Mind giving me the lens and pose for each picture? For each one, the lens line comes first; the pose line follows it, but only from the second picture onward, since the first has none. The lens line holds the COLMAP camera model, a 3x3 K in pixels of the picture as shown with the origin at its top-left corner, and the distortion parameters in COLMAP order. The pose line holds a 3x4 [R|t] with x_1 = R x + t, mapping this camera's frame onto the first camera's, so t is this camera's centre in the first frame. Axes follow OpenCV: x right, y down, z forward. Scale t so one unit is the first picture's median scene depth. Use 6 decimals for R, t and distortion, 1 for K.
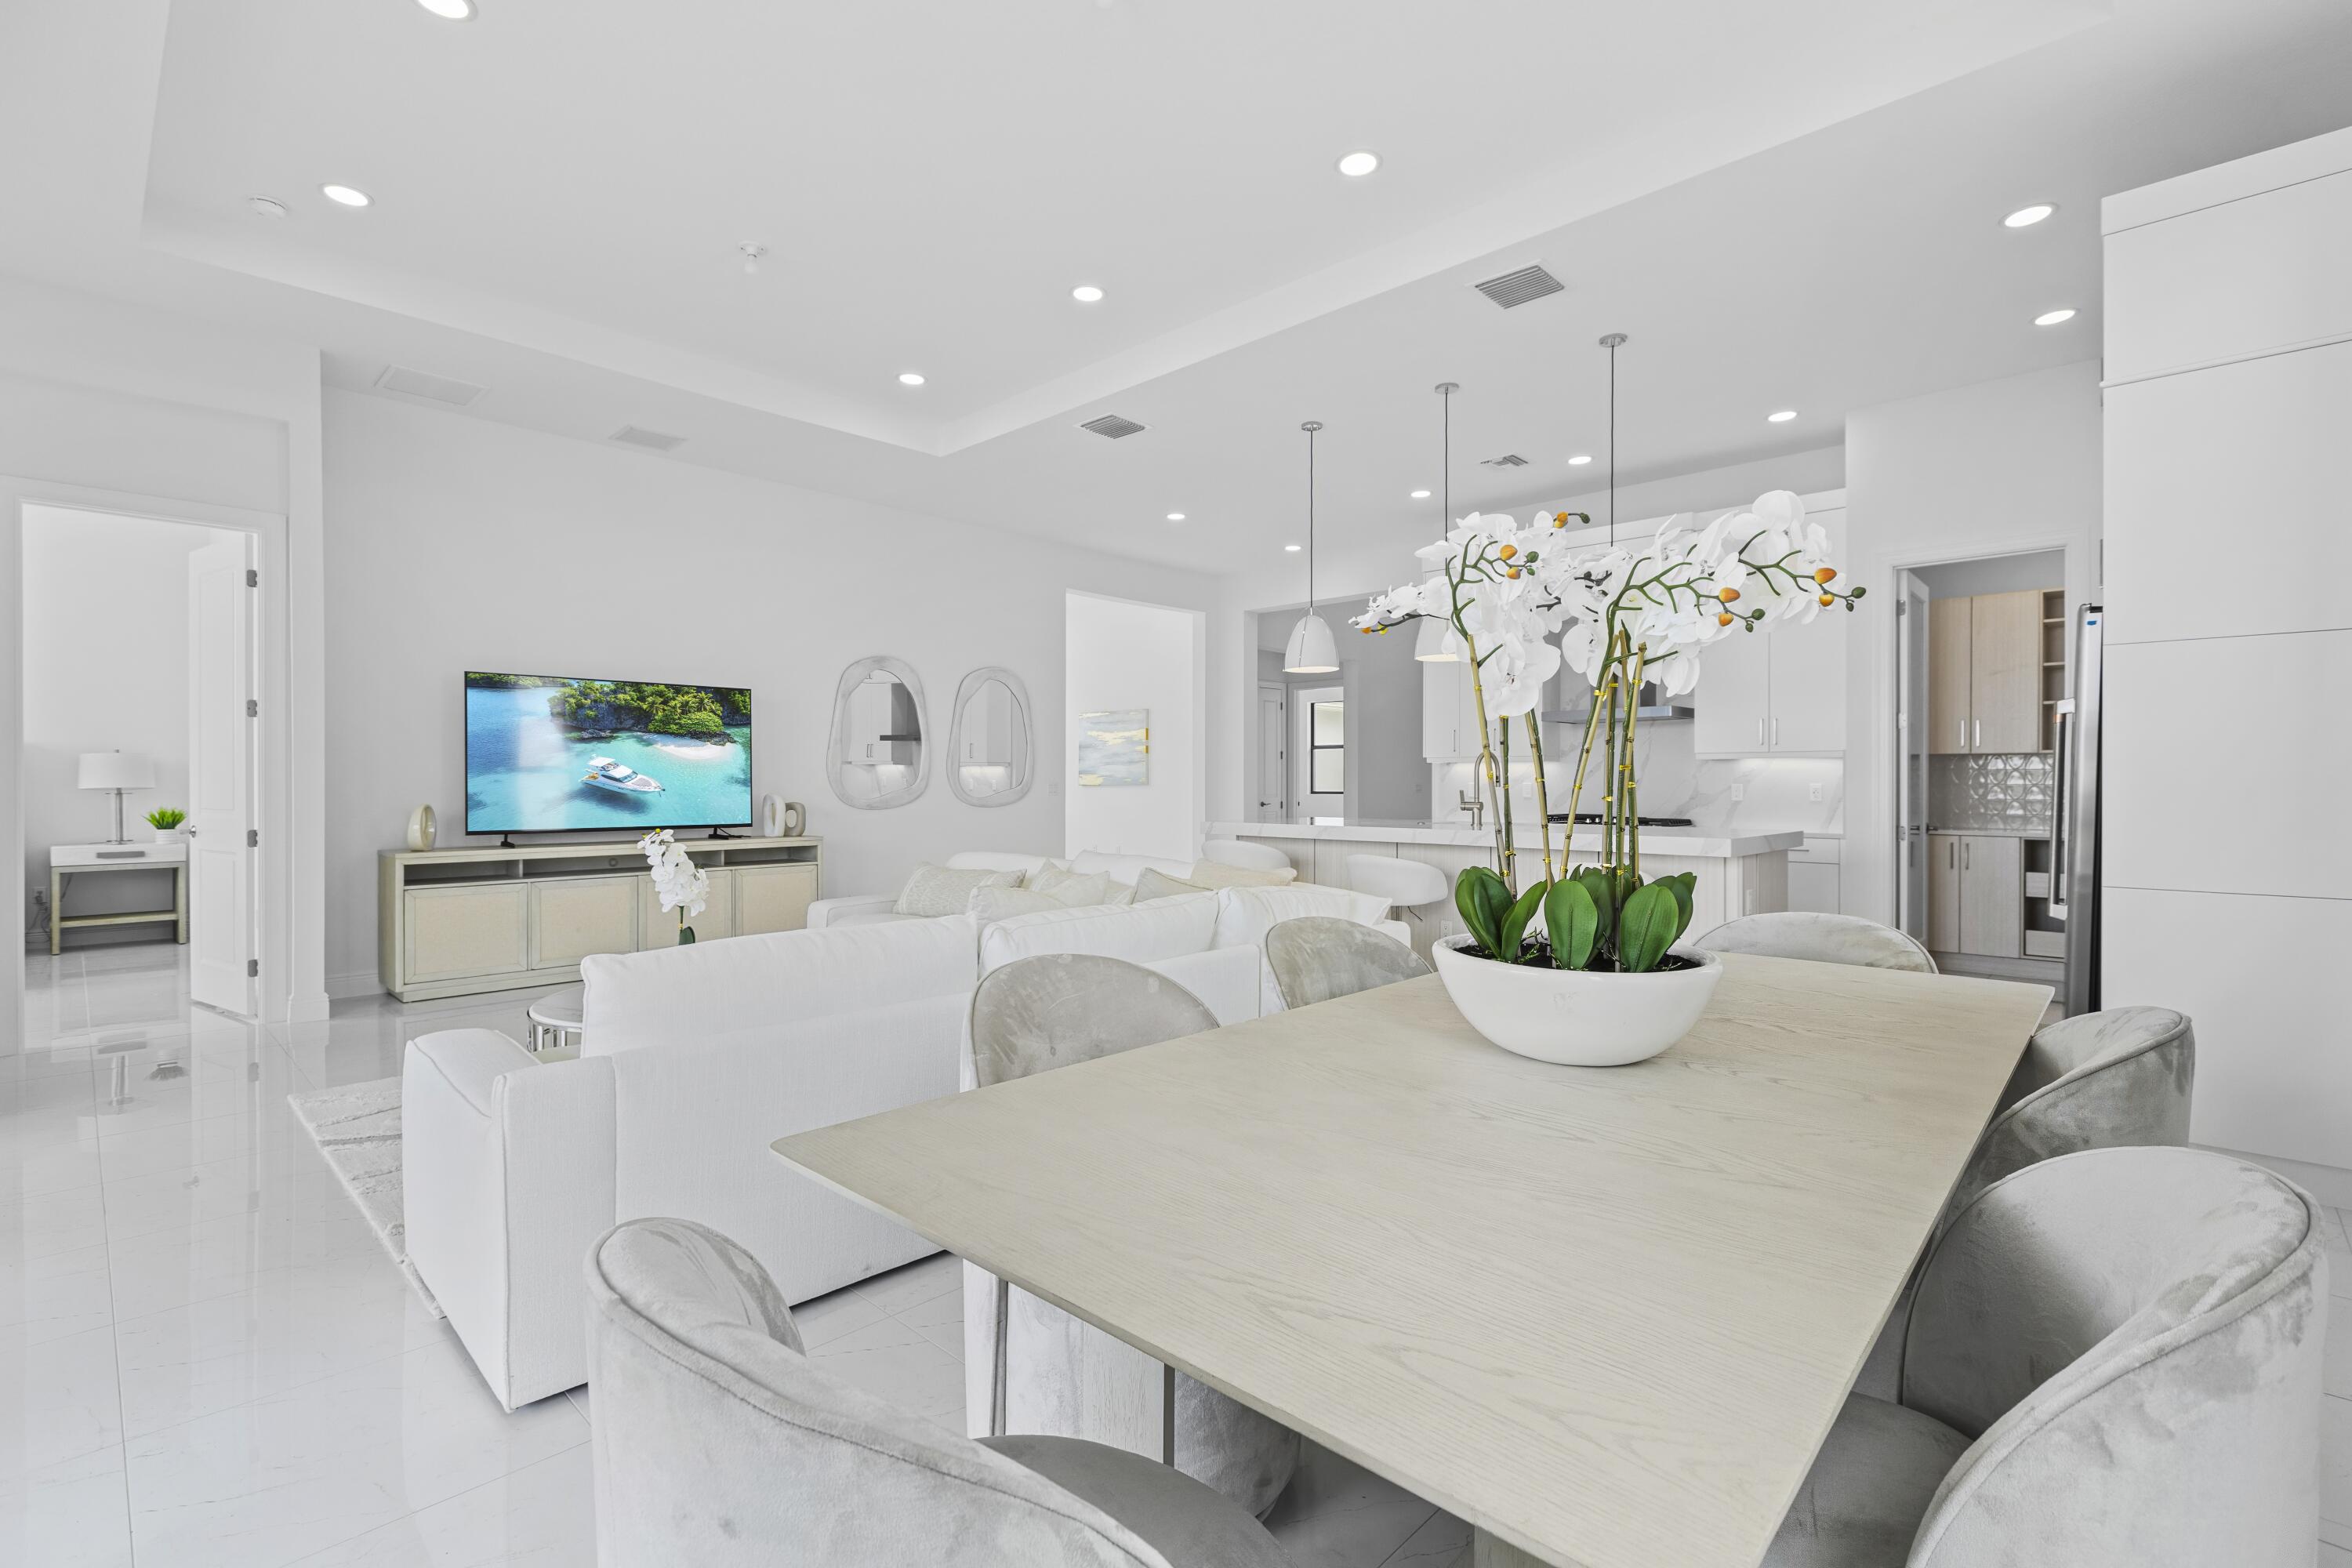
lens RADIAL K [[855.7, 0, 1304.9], [0, 855.7, 782.1], [0, 0, 1]] dist [0.001801, 0.000001]
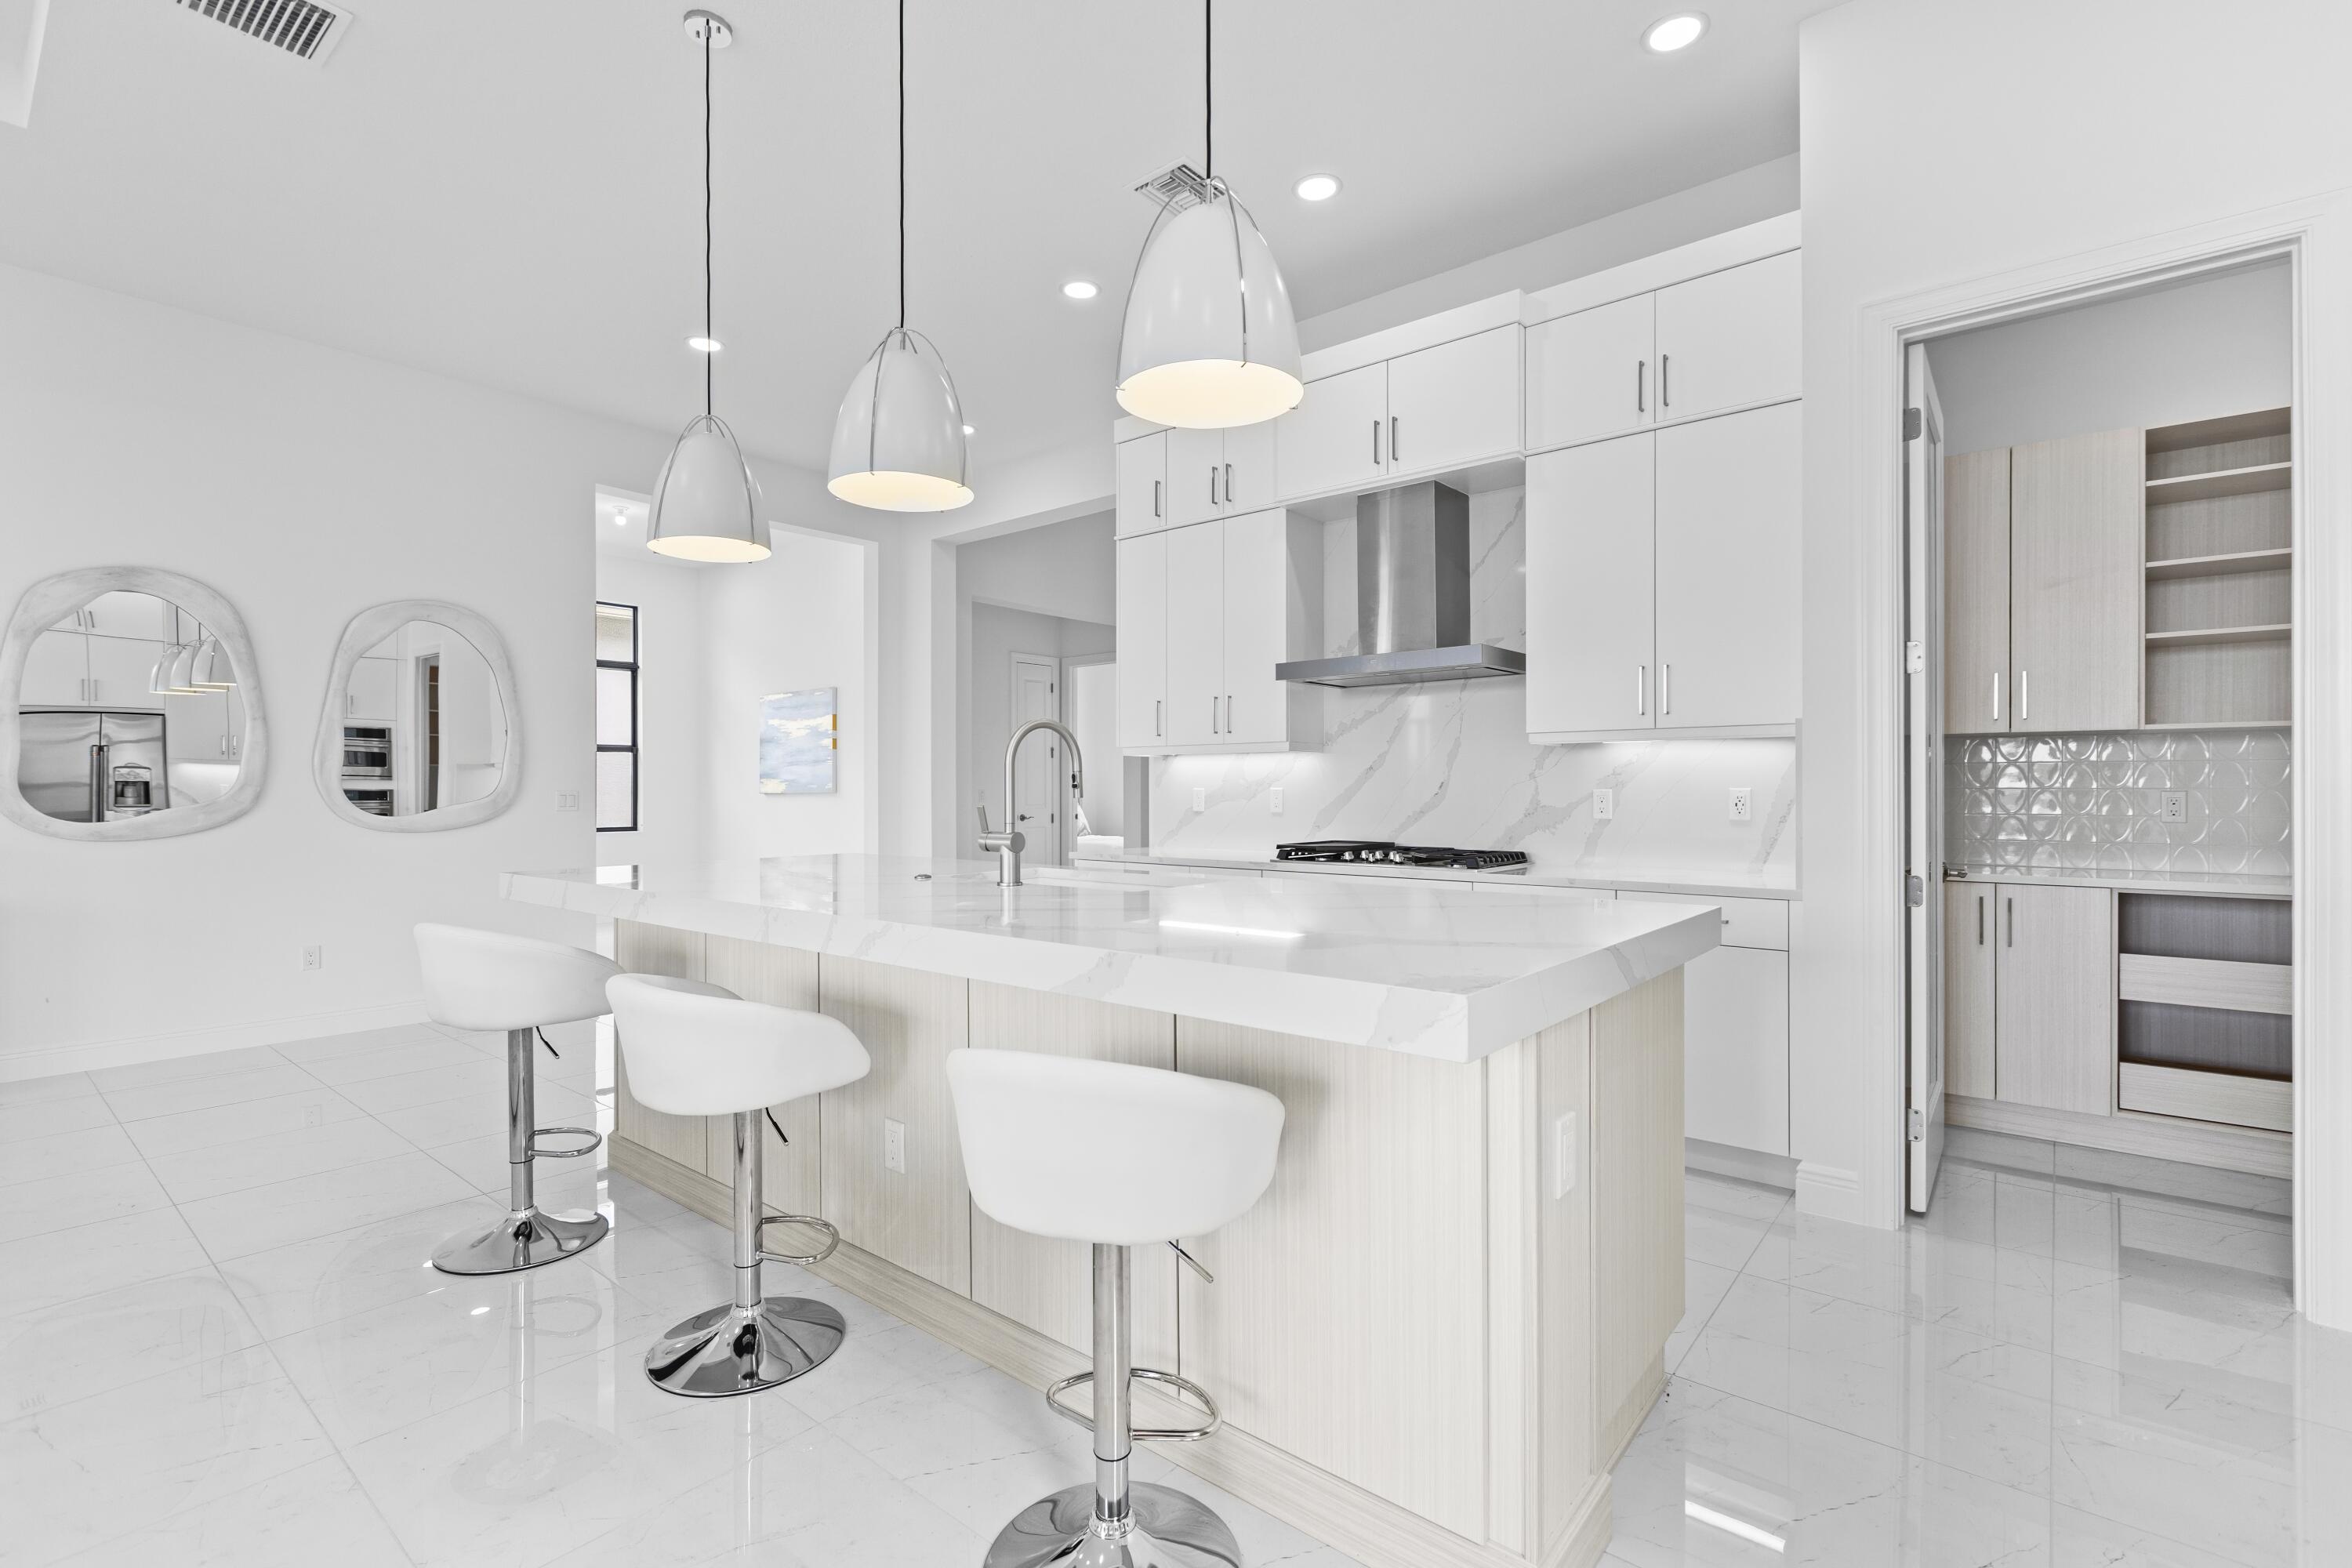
lens RADIAL K [[1061.6, 0, 1184.6], [0, 1061.6, 788.3], [0, 0, 1]] dist [-0.001246, -0.000349]
pose [[0.997993, -0.002981, 0.063260, 0.227330], [0.002978, 0.999996, 0.000134, 0.000589], [-0.063260, 0.000054, 0.997997, 0.393620]]
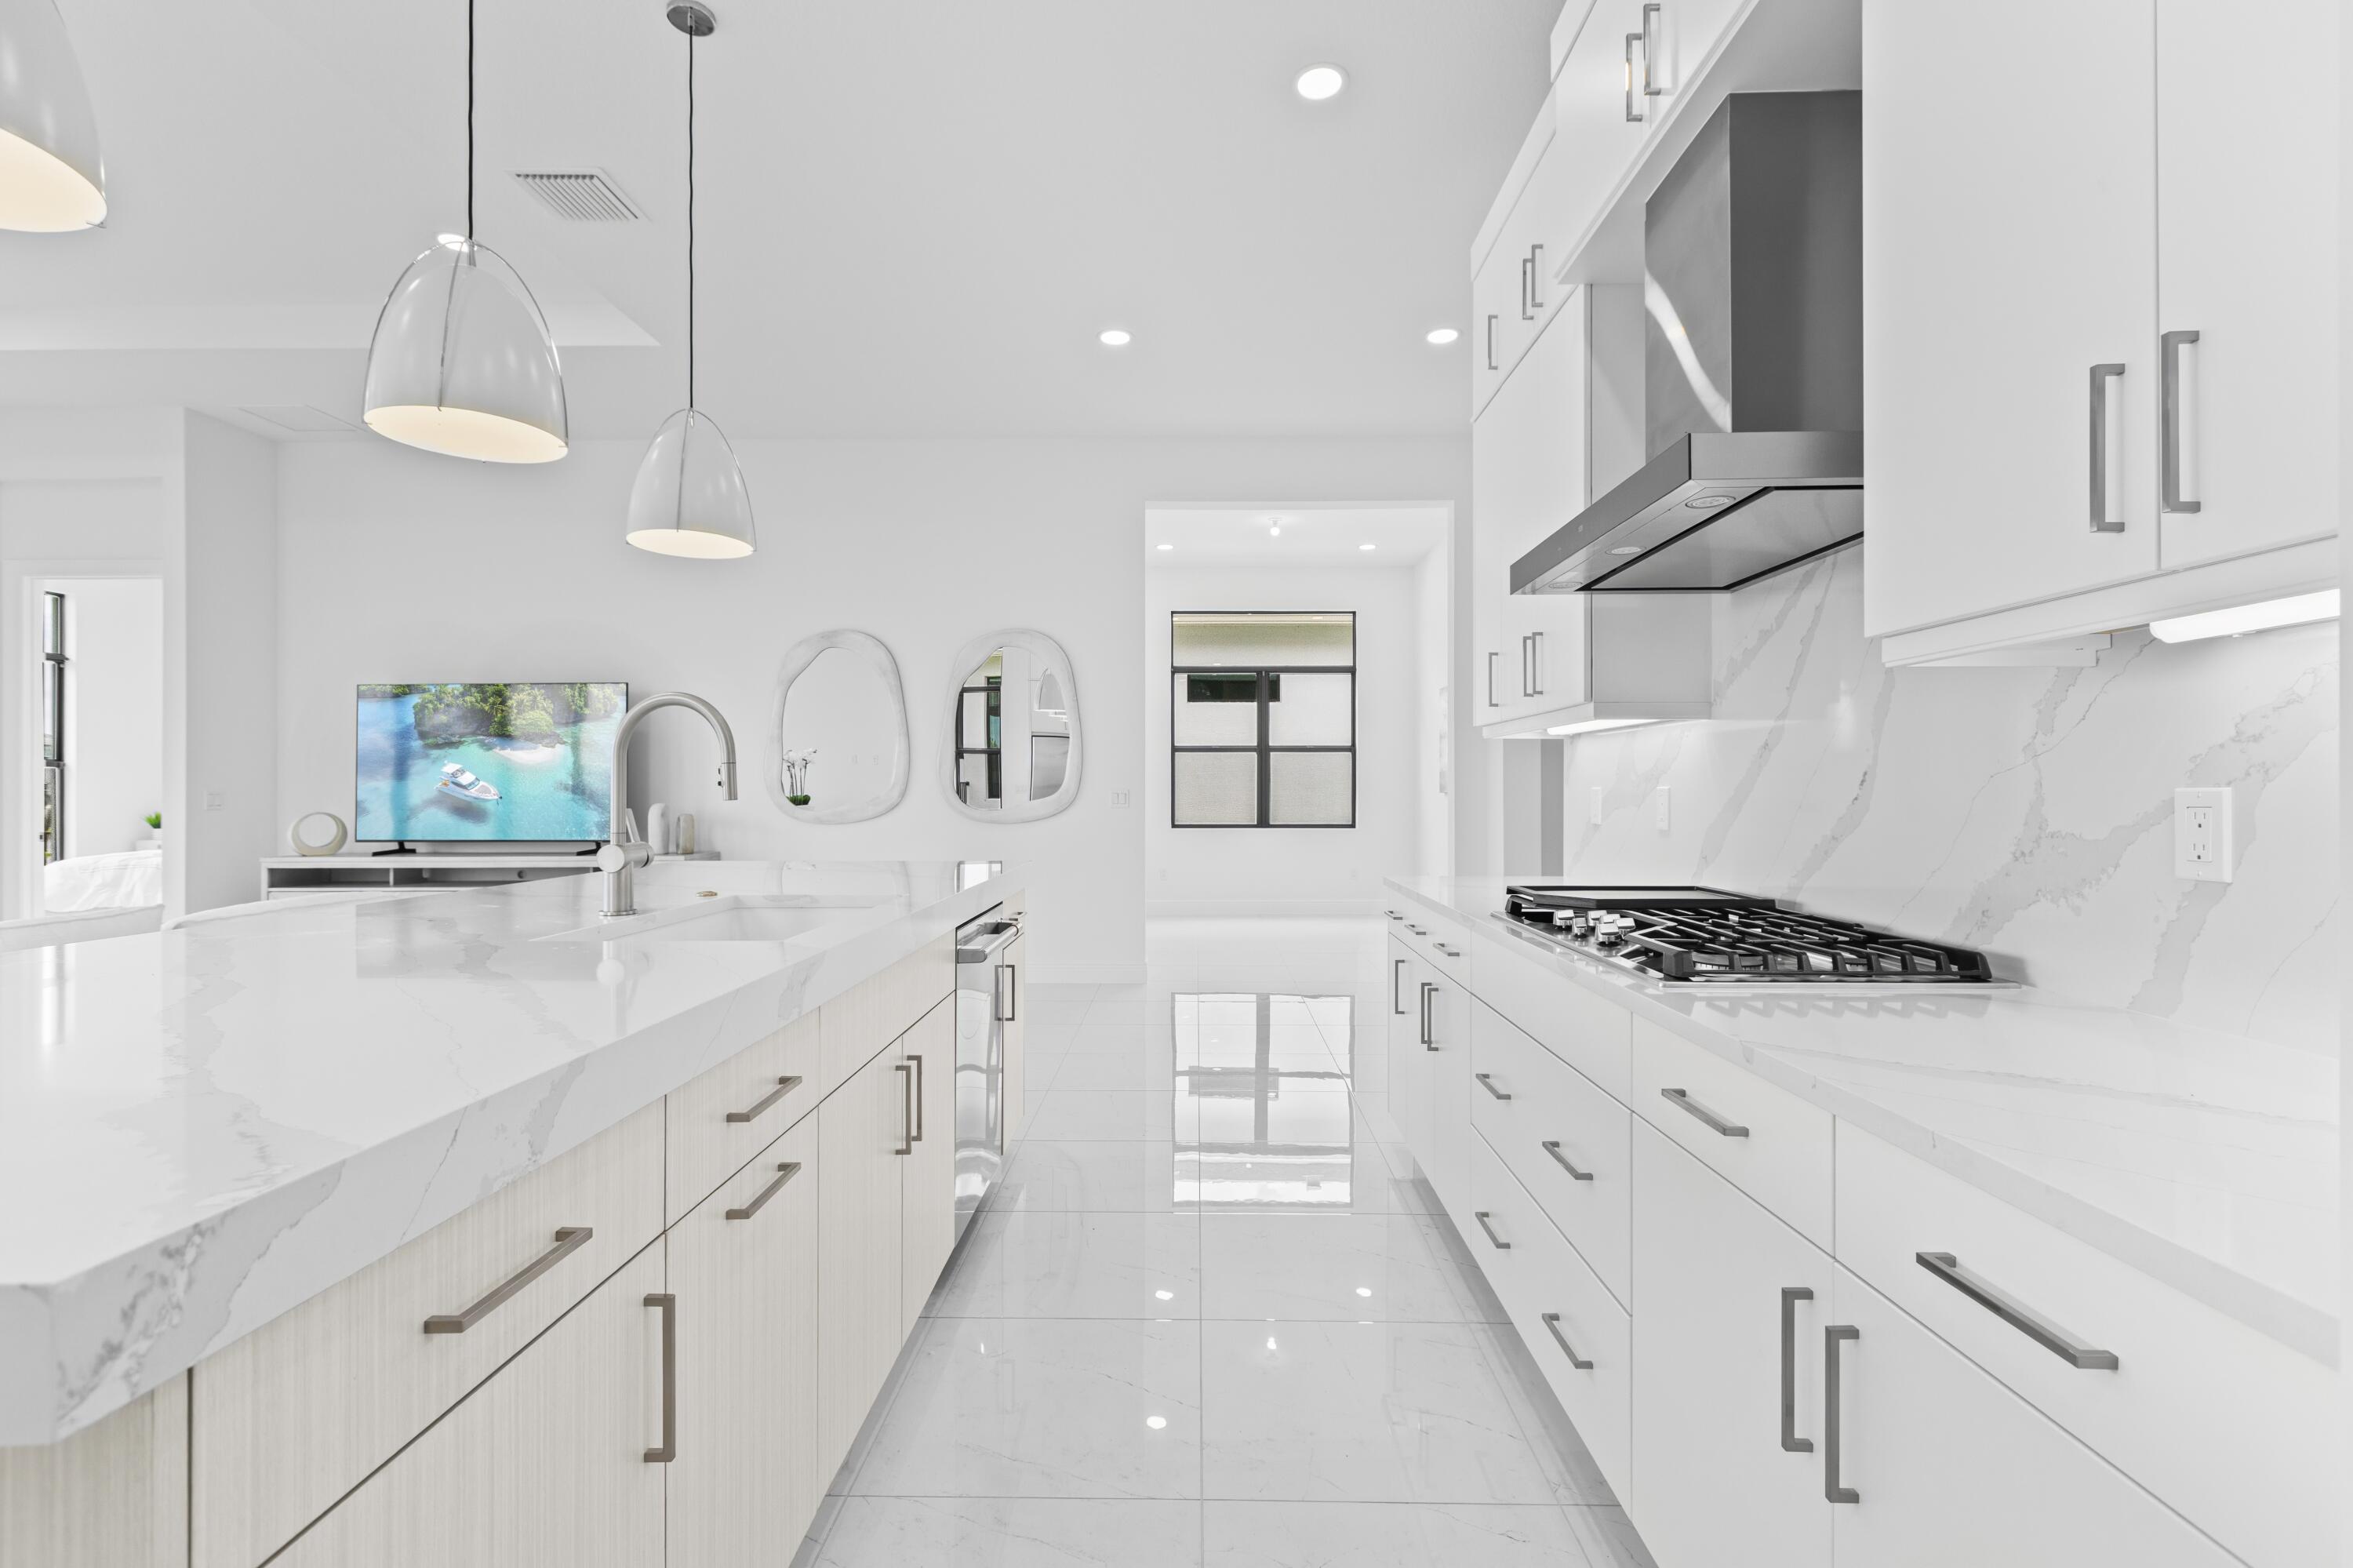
lens RADIAL K [[1055.1, 0, 1183.1], [0, 1055.1, 786.3], [0, 0, 1]] dist [0.001697, -0.001163]
pose [[0.674860, -0.003592, -0.737937, 0.574412], [0.002328, 0.999994, -0.002738, 0.001495], [0.737942, 0.000130, 0.674864, 0.770156]]
